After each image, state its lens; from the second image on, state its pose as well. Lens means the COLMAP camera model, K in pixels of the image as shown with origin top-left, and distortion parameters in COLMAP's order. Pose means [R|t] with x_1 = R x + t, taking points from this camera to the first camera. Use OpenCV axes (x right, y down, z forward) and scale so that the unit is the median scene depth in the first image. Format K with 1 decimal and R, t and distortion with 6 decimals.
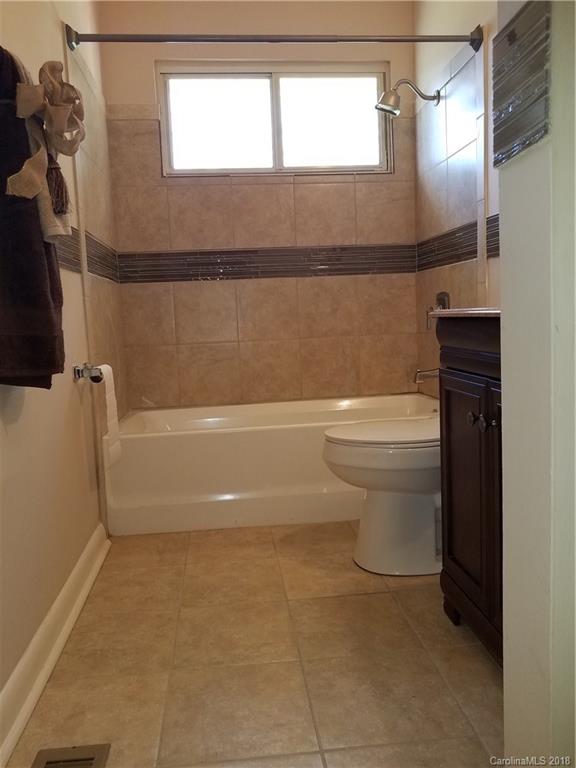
lens RADIAL K [[609.6, 0, 289.5], [0, 609.6, 381.2], [0, 0, 1]] dist [0.000122, -0.016935]
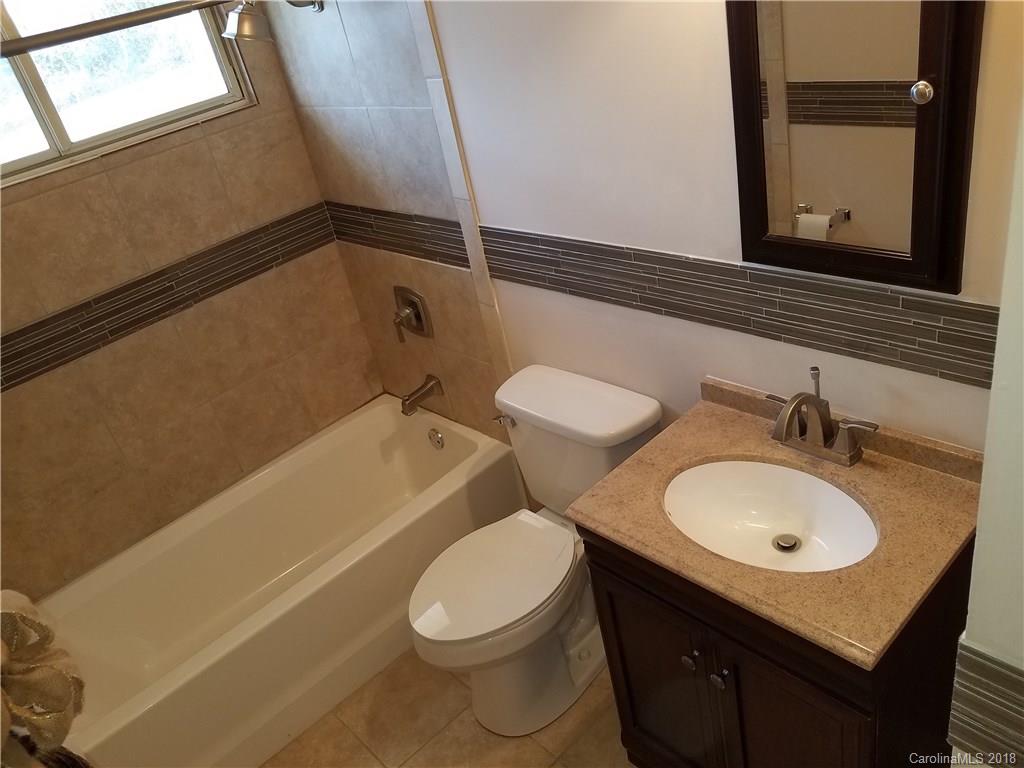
lens RADIAL K [[812.8, 0, 506.7], [0, 812.8, 394.2], [0, 0, 1]] dist [0.000122, -0.016935]
pose [[0.796908, -0.404190, 0.448964, -0.116945], [0.229461, 0.890021, 0.393968, -0.344519], [-0.558825, -0.210936, 0.802010, 0.136040]]
